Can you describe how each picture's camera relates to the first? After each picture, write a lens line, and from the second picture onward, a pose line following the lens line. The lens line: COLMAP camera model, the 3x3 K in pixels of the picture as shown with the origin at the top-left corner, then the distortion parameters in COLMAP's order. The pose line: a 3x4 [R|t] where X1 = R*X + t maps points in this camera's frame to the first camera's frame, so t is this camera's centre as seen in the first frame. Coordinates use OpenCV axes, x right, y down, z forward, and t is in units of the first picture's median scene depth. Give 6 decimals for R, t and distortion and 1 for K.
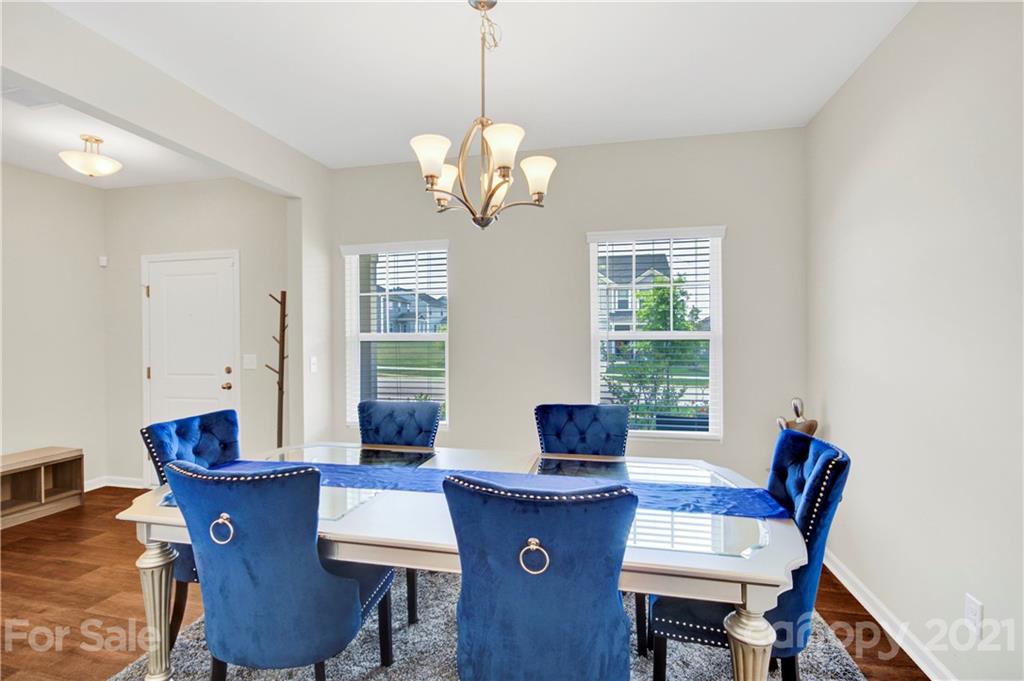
lens RADIAL K [[464.3, 0, 510.2], [0, 464.3, 341.4], [0, 0, 1]] dist [-0.000866, -0.002575]
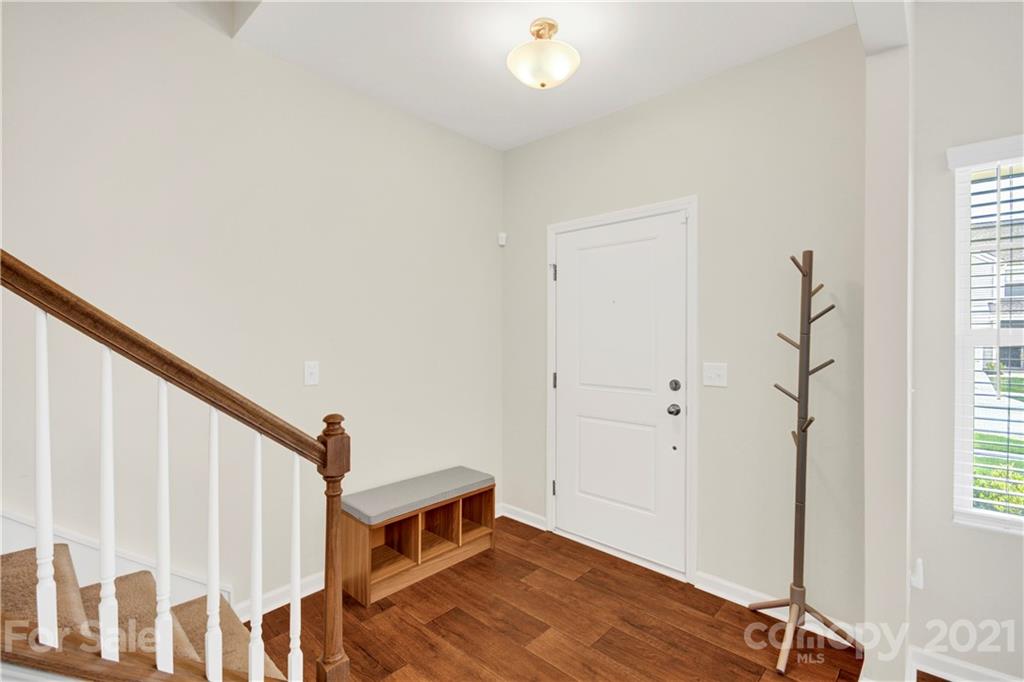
lens RADIAL K [[464.3, 0, 509.2], [0, 464.3, 334.8], [0, 0, 1]] dist [-0.000866, -0.002575]
pose [[0.858433, 0.005764, -0.512893, -0.480620], [-0.002116, 0.999968, 0.007697, -0.012843], [0.512921, -0.005522, 0.858418, 0.329190]]
